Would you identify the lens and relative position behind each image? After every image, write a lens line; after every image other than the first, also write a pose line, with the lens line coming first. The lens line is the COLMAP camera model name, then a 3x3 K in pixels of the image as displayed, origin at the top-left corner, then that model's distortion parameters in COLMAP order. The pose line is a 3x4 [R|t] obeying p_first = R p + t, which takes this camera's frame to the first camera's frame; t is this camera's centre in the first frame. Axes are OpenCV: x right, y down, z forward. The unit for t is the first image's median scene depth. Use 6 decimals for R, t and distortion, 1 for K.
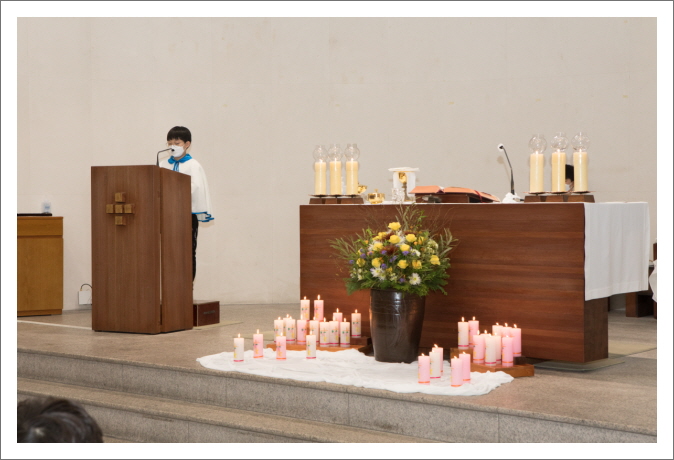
lens RADIAL K [[1174.8, 0, 338.1], [0, 1174.8, 226.8], [0, 0, 1]] dist [0.172434, 0.000000]
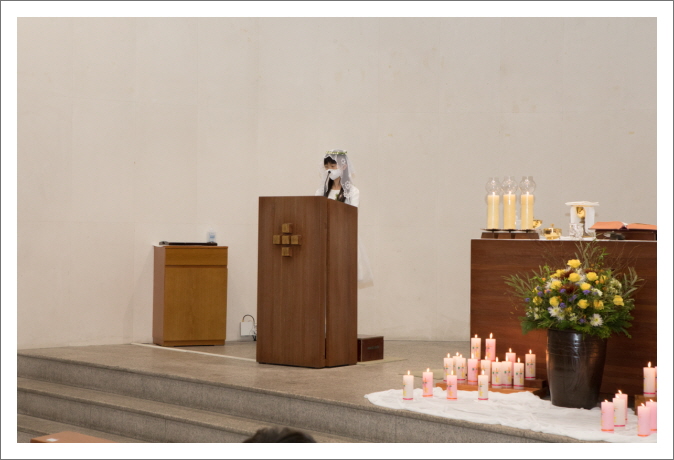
lens RADIAL K [[1225.2, 0, 340.9], [0, 1225.2, 226.0], [0, 0, 1]] dist [0.234308, 0.000000]
pose [[0.991558, 0.015801, -0.128696, -0.010026], [-0.019328, 0.999470, -0.026202, -0.001014], [0.128214, 0.028468, 0.991338, -0.015824]]
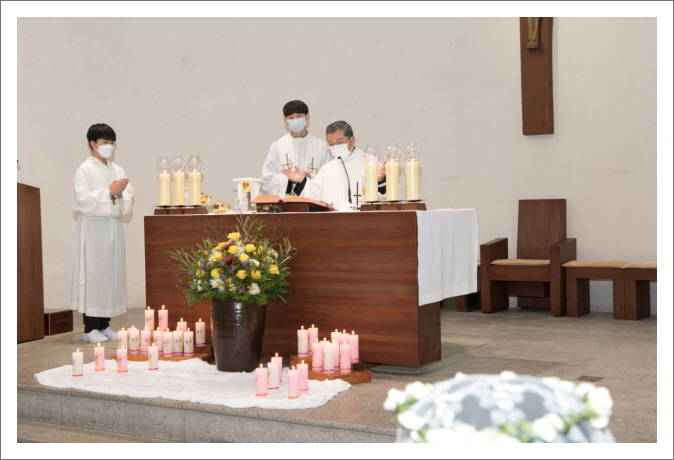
lens RADIAL K [[1044.5, 0, 334.9], [0, 1044.5, 232.0], [0, 0, 1]] dist [0.106693, 0.000000]
pose [[0.992285, -0.017094, 0.122794, 0.021684], [0.016863, 0.999854, 0.002914, -0.004971], [-0.122826, -0.000821, 0.992428, 0.090483]]
